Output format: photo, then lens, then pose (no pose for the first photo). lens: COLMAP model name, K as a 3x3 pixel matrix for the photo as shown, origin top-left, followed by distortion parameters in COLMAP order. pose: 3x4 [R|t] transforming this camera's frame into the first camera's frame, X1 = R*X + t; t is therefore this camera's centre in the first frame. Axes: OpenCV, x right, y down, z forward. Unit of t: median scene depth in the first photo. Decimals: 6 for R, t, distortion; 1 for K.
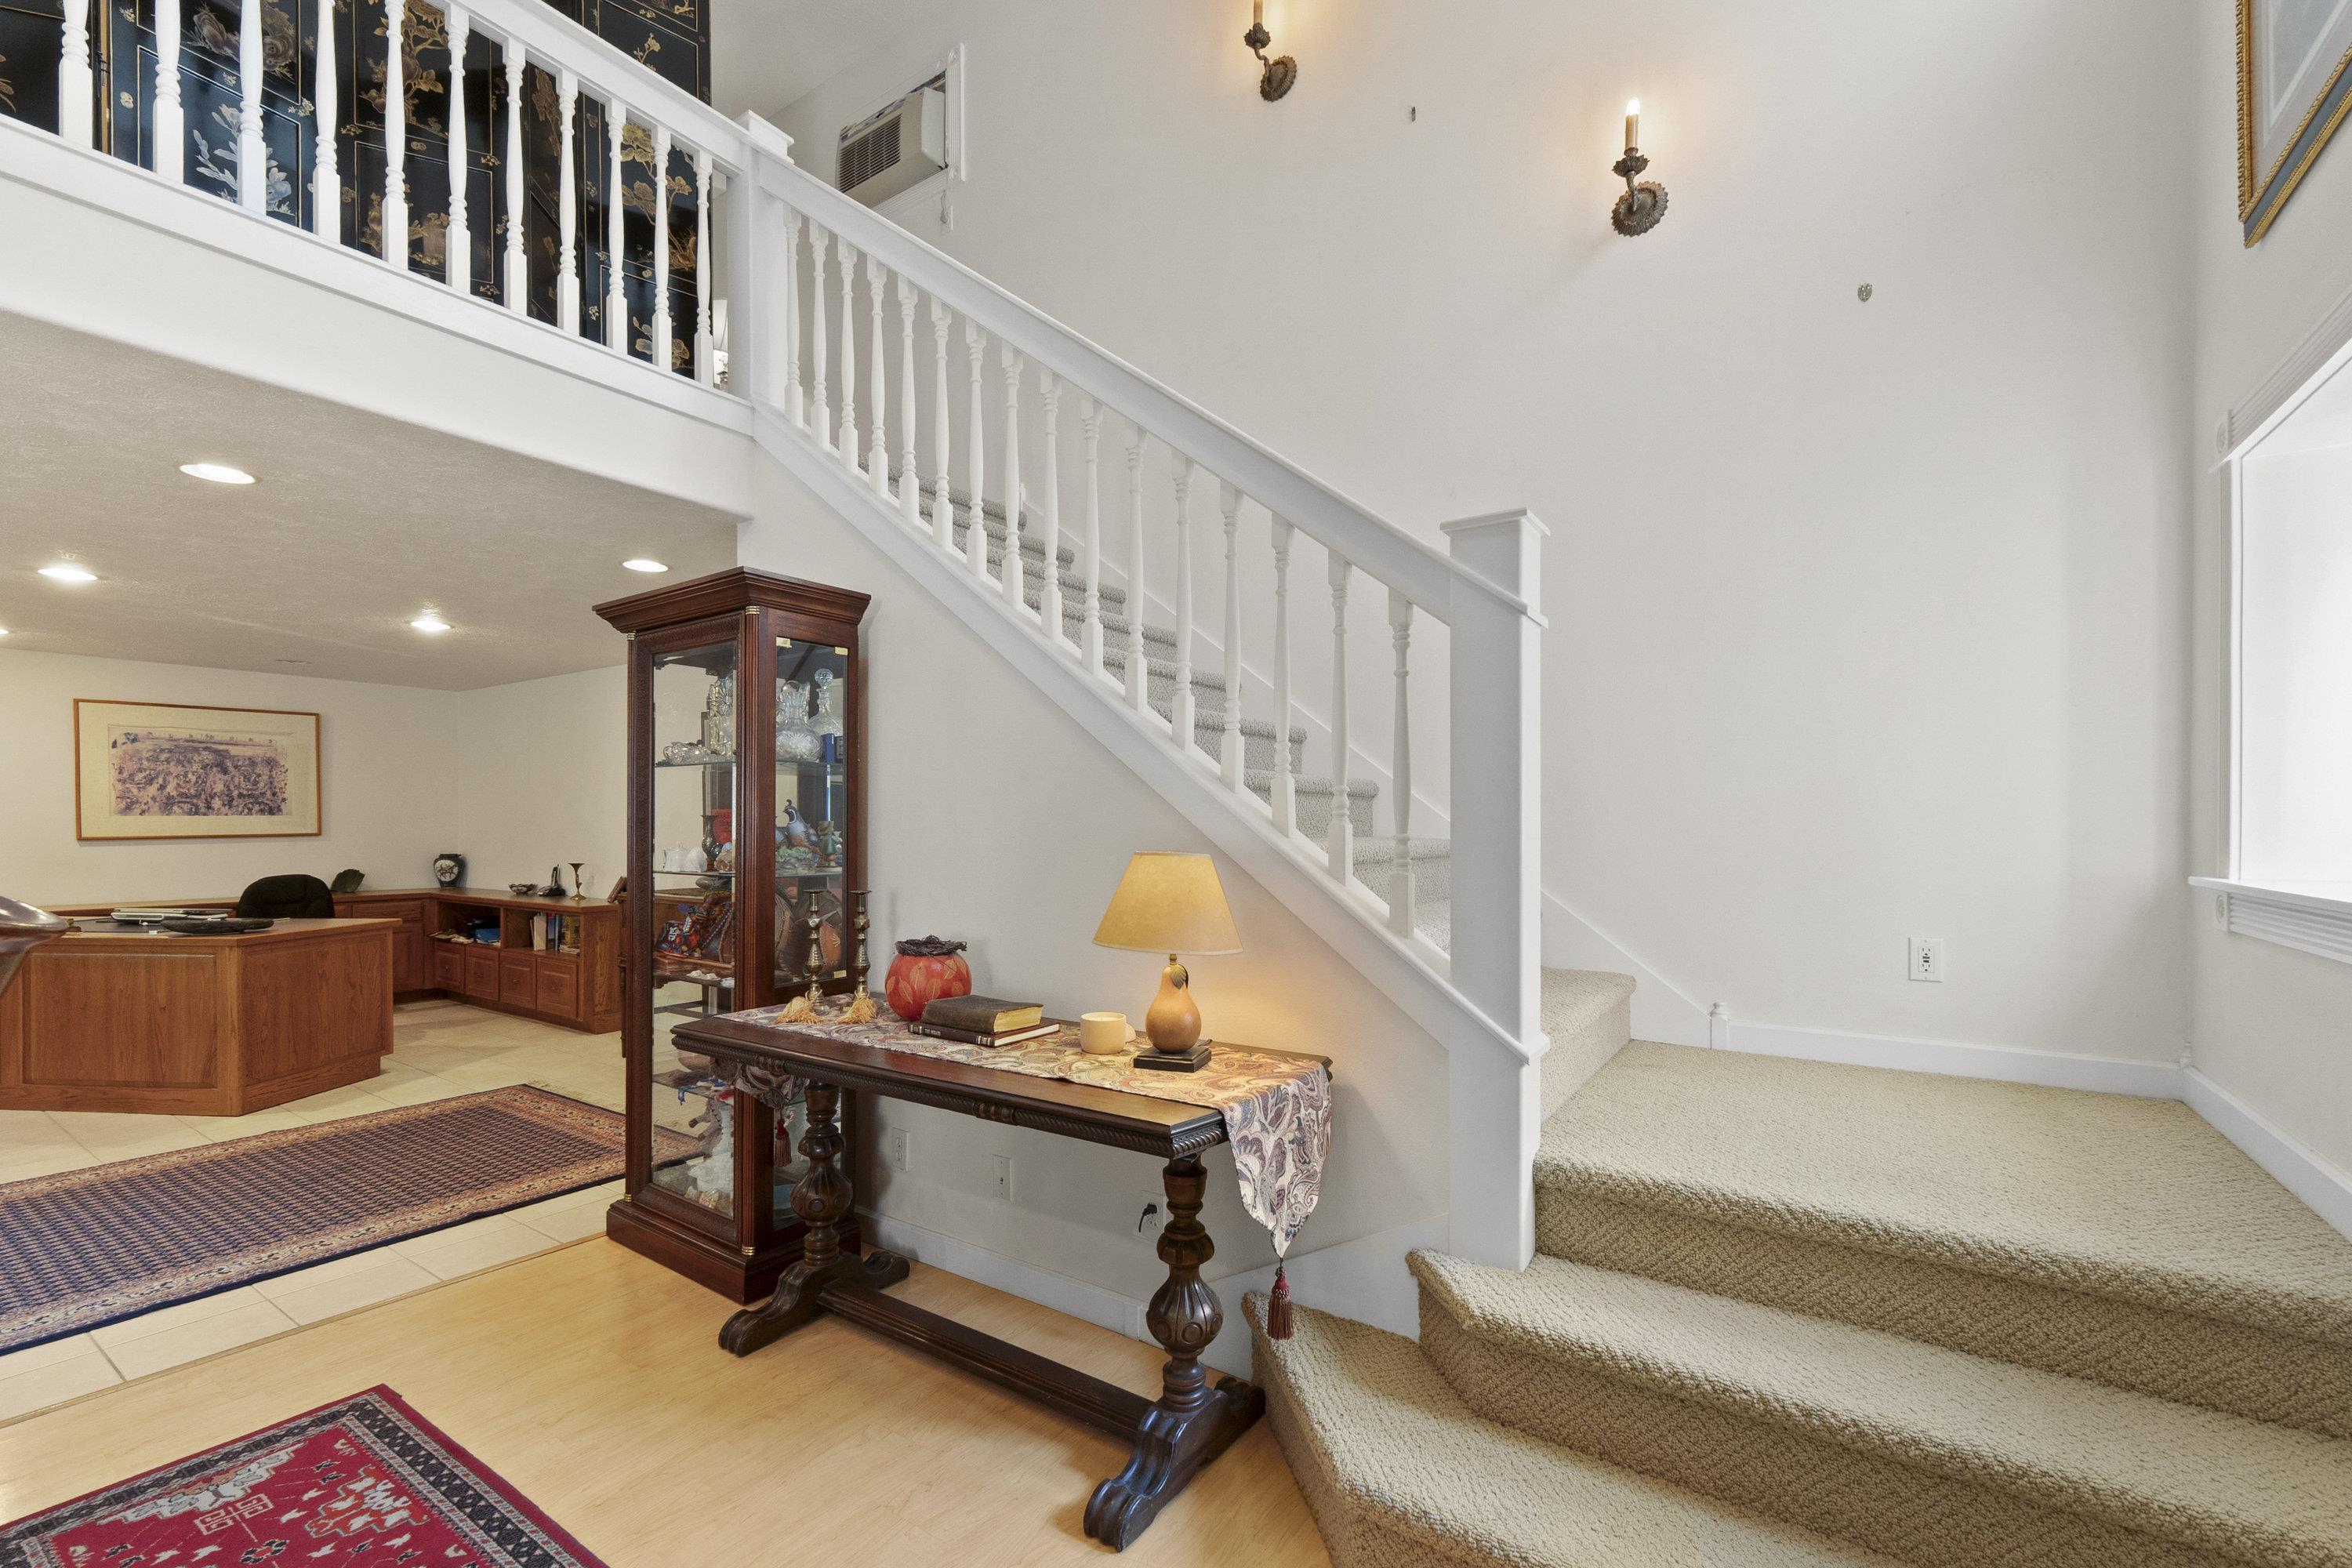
lens RADIAL K [[1006.8, 0, 1182.7], [0, 1006.8, 829.0], [0, 0, 1]] dist [0.006880, -0.000287]
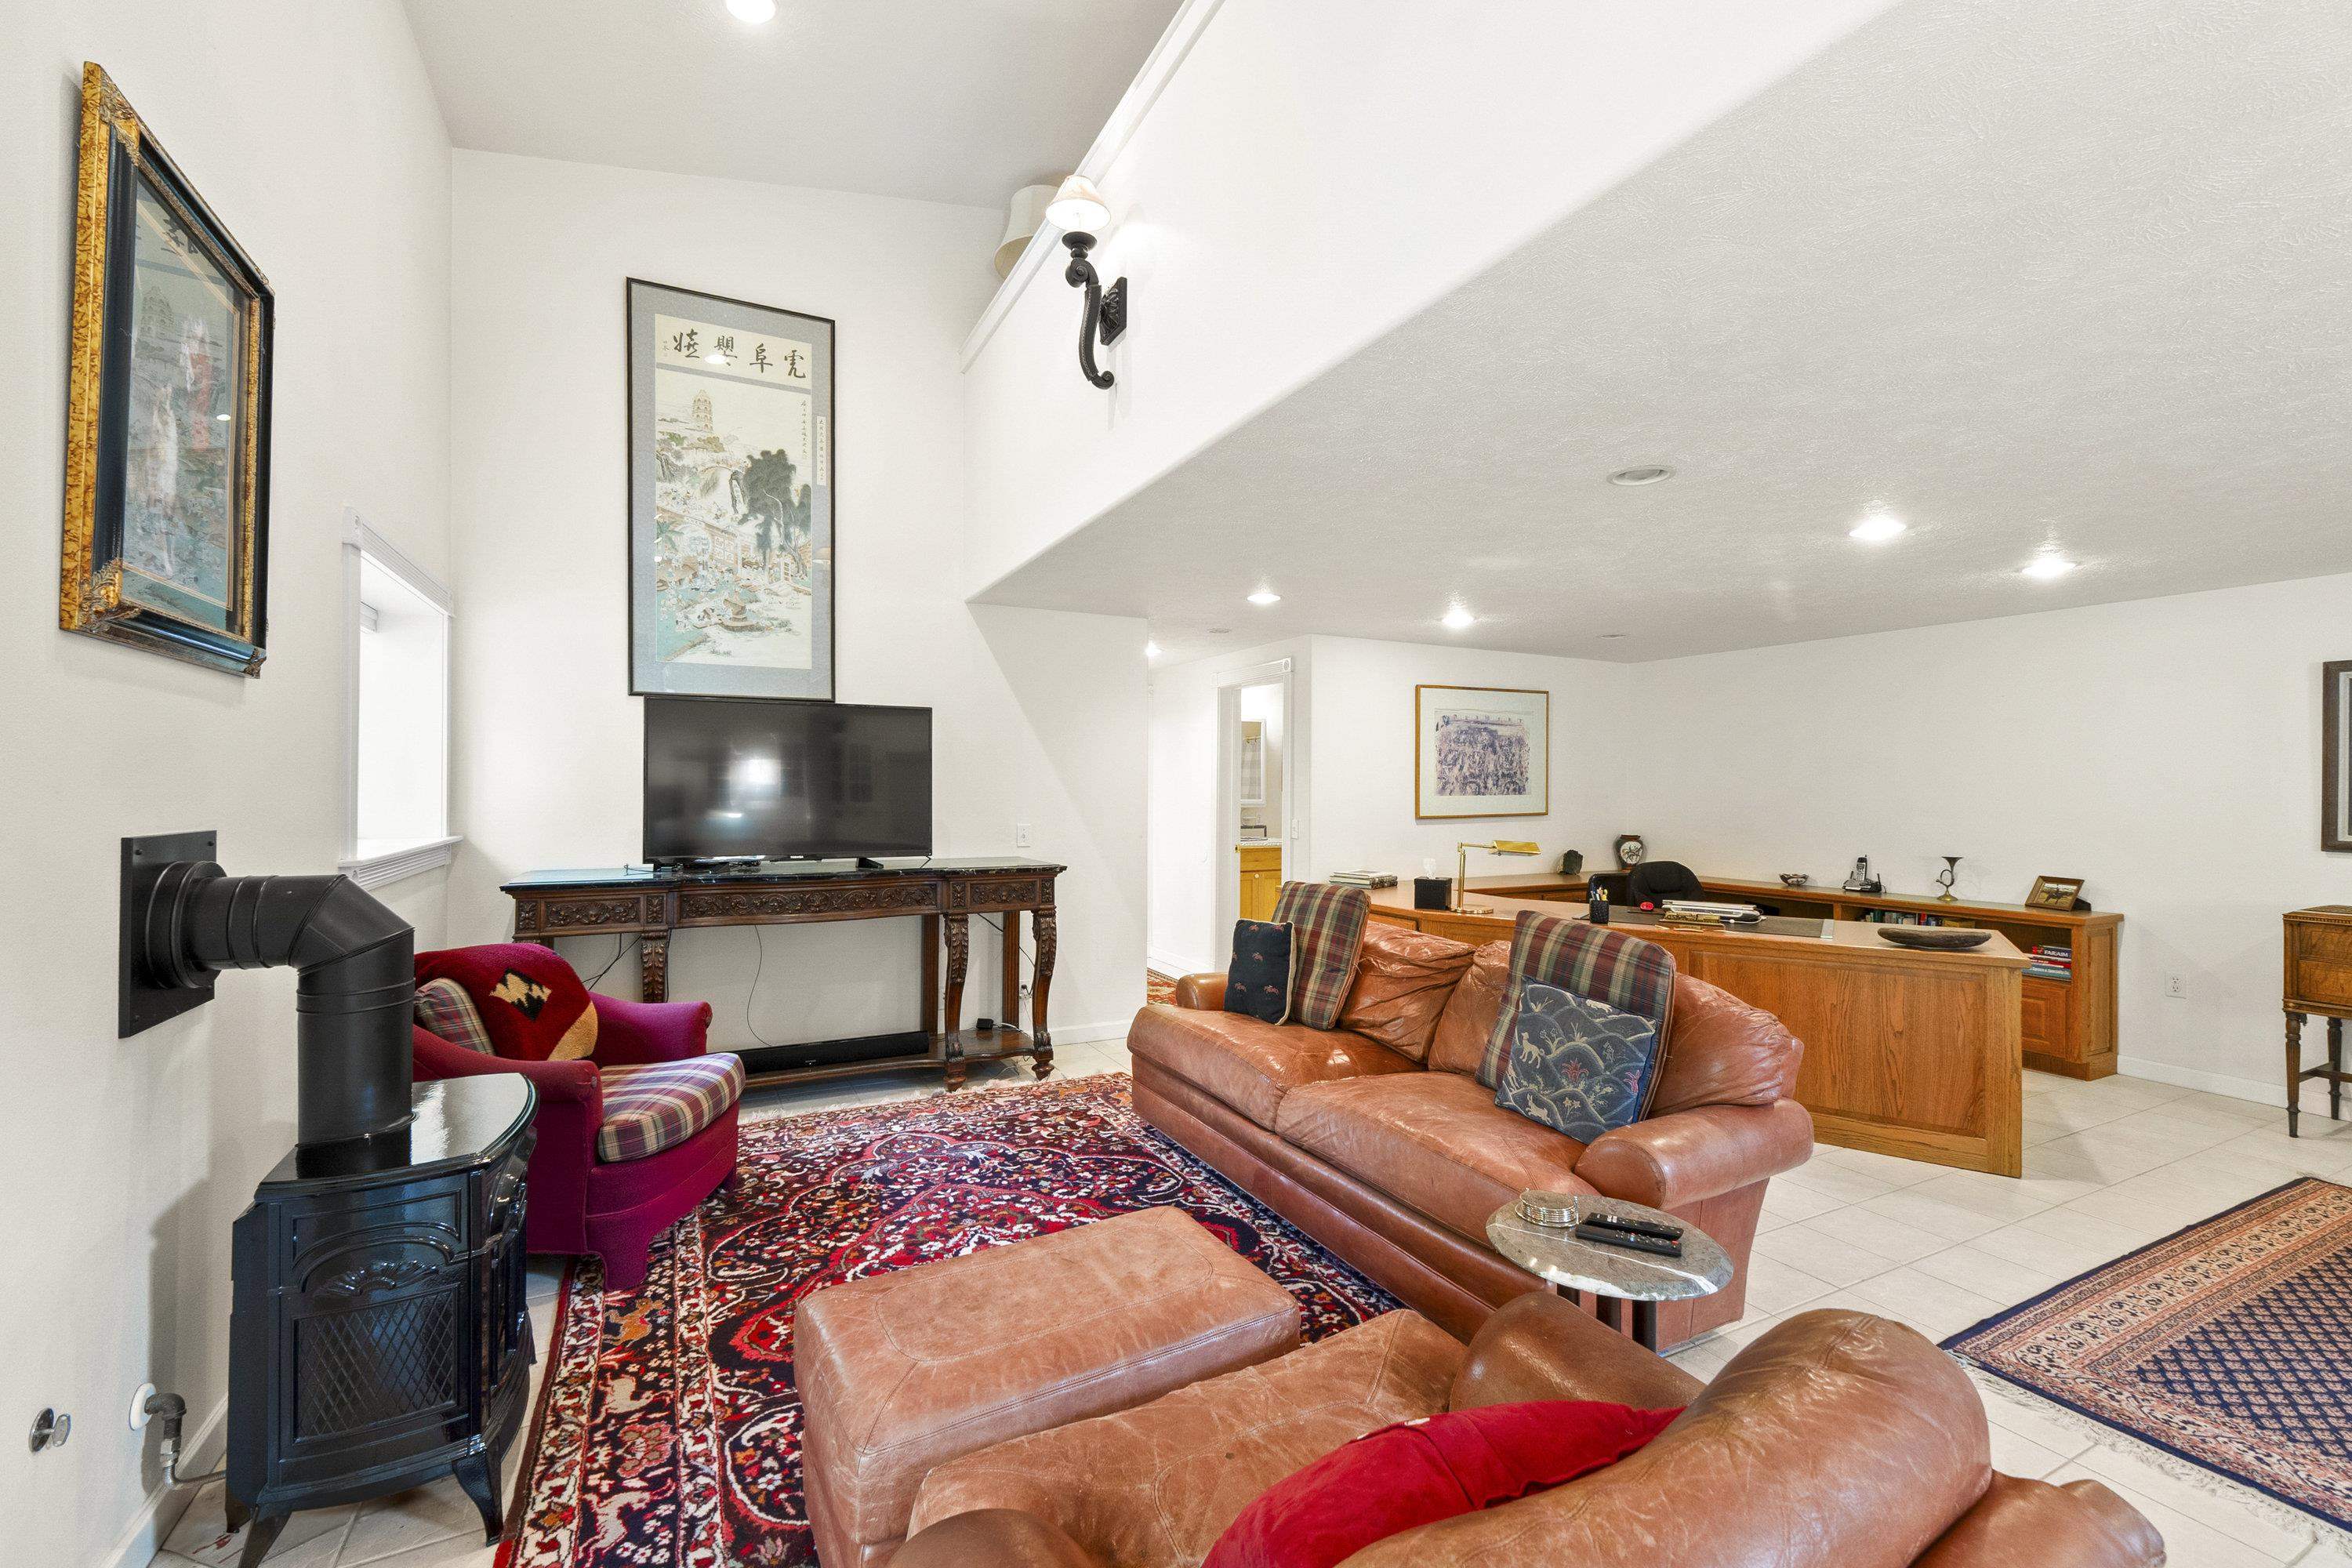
lens RADIAL K [[982.2, 0, 1176.0], [0, 982.2, 784.0], [0, 0, 1]] dist [0.002989, 0.000385]
pose [[0.880873, 0.005155, -0.473325, -0.848240], [-0.009177, 0.999939, -0.006188, -0.017076], [0.473264, 0.009794, 0.880866, -0.020632]]
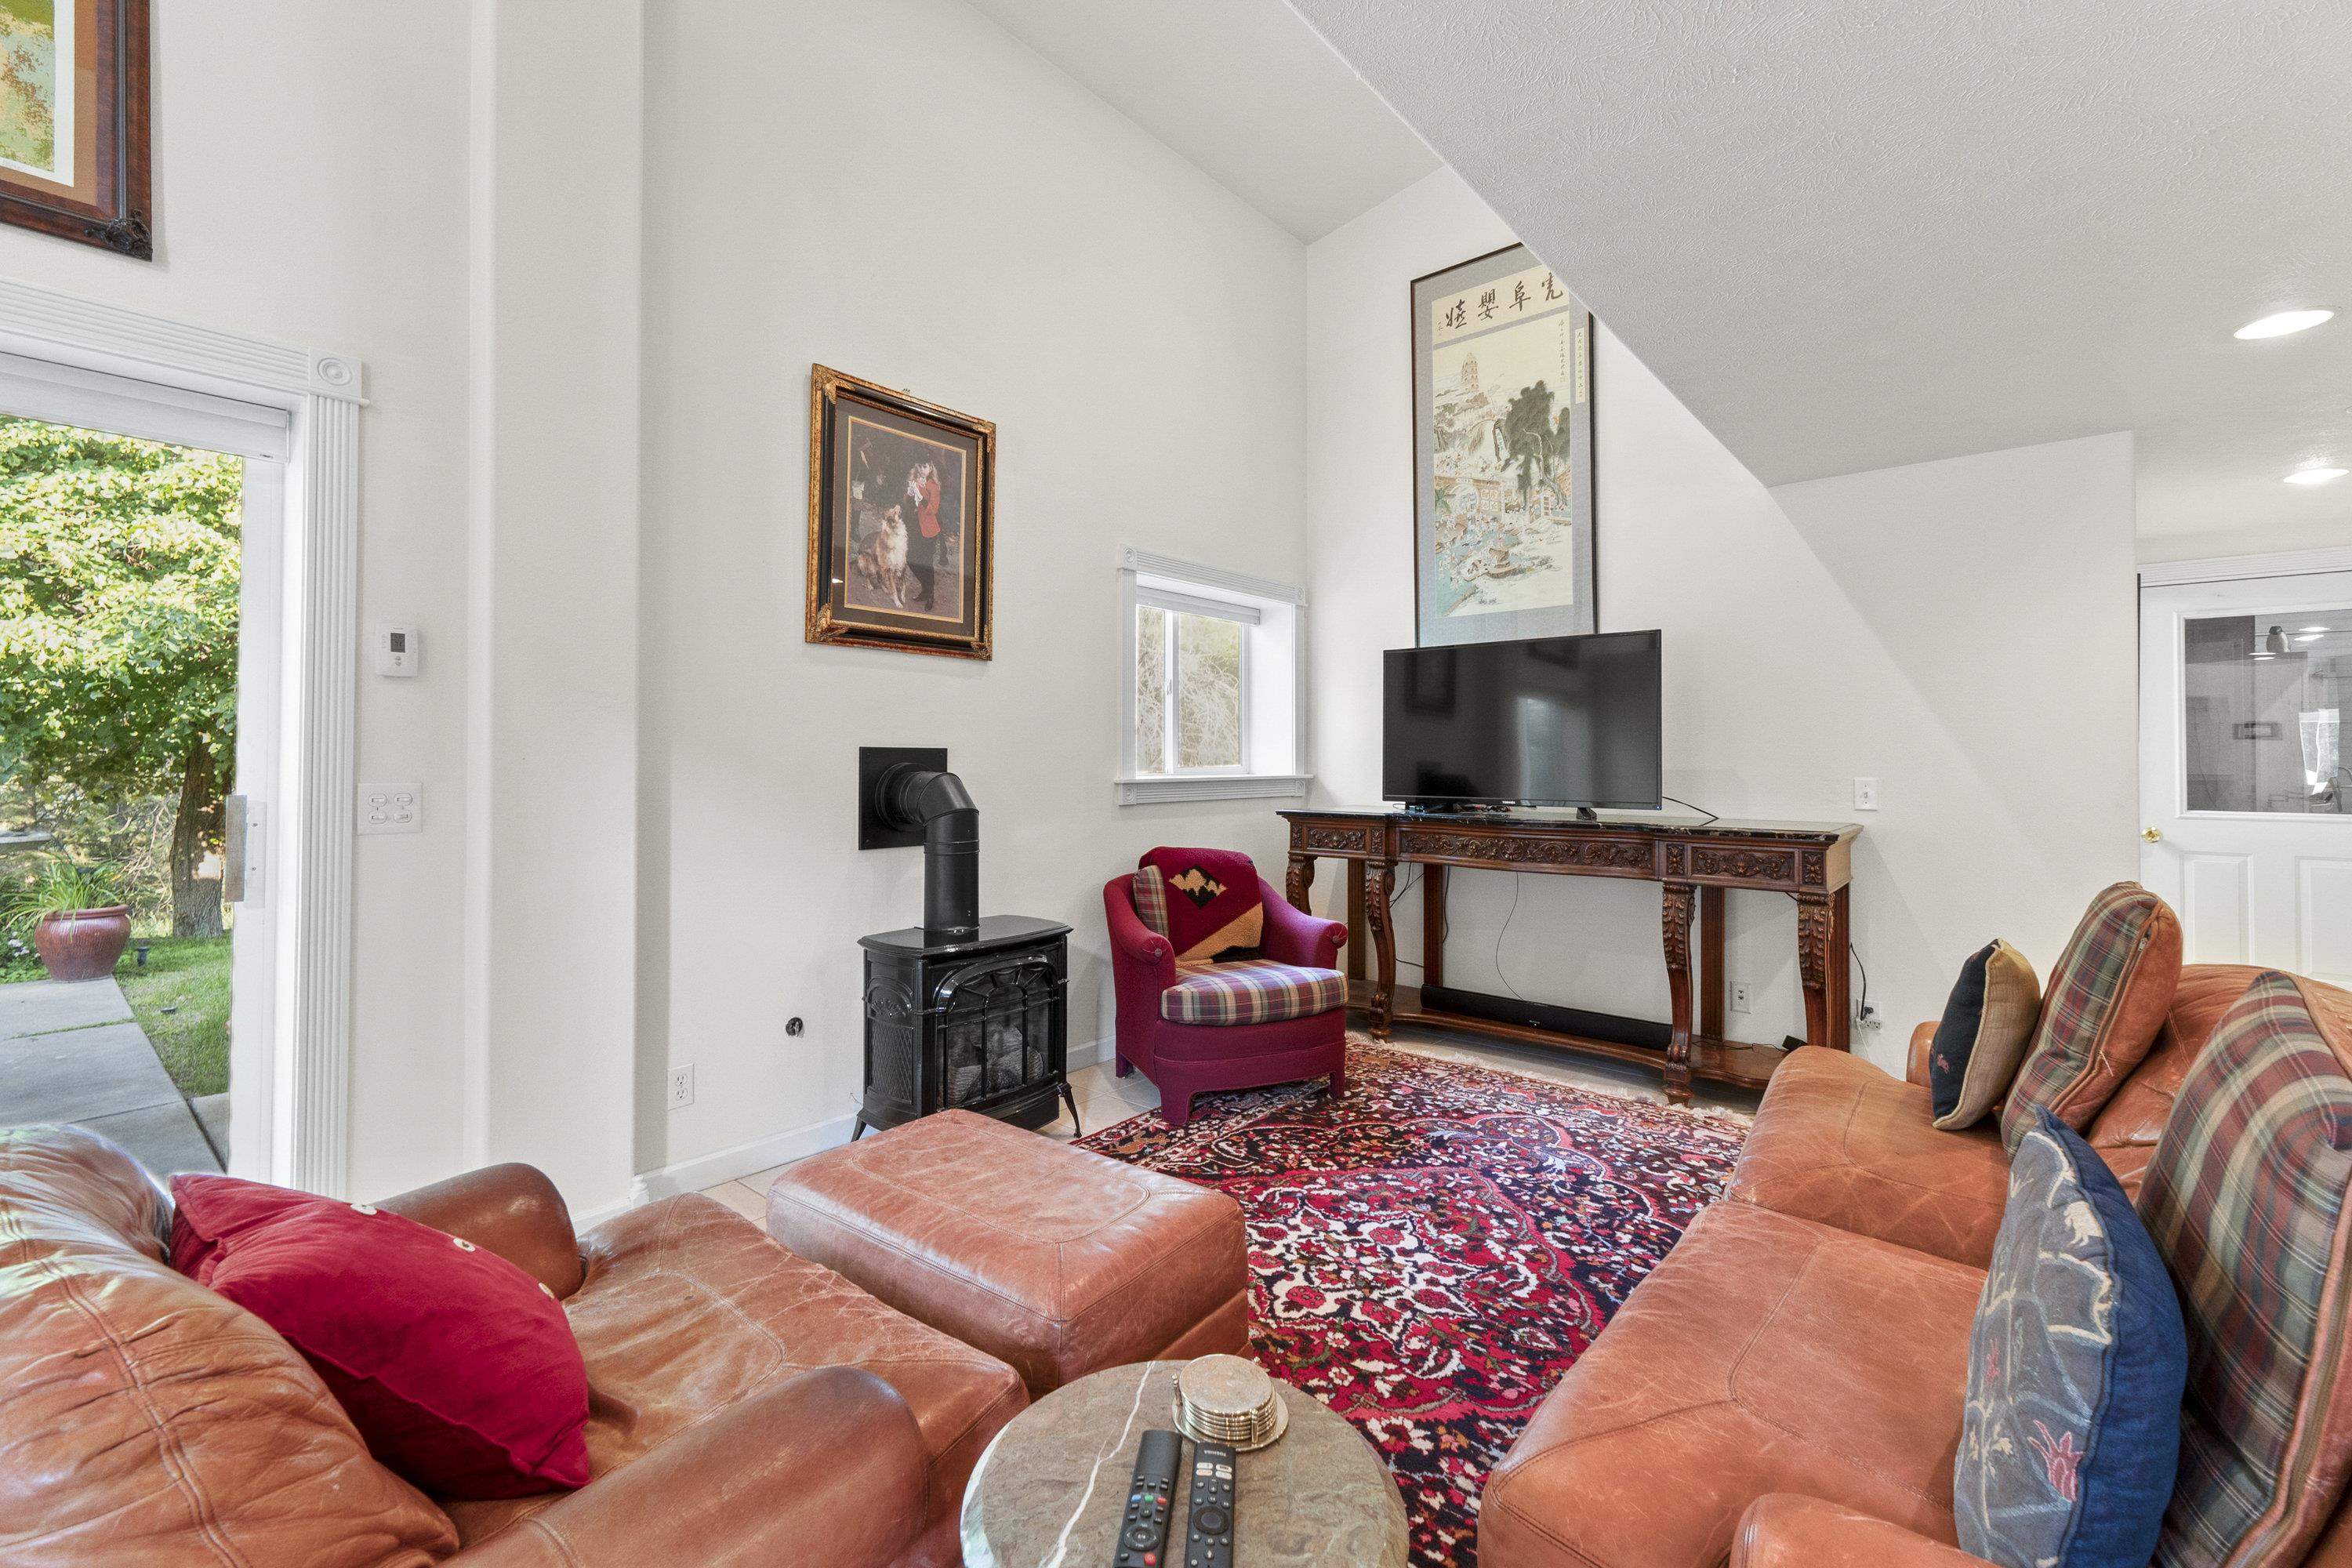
lens RADIAL K [[991.0, 0, 1184.2], [0, 991.0, 747.6], [0, 0, 1]] dist [-0.000363, 0.000156]
pose [[-0.105861, -0.009953, -0.994331, -0.720941], [-0.007066, 0.999932, -0.009257, 0.003510], [0.994356, 0.006046, -0.105924, 0.318562]]
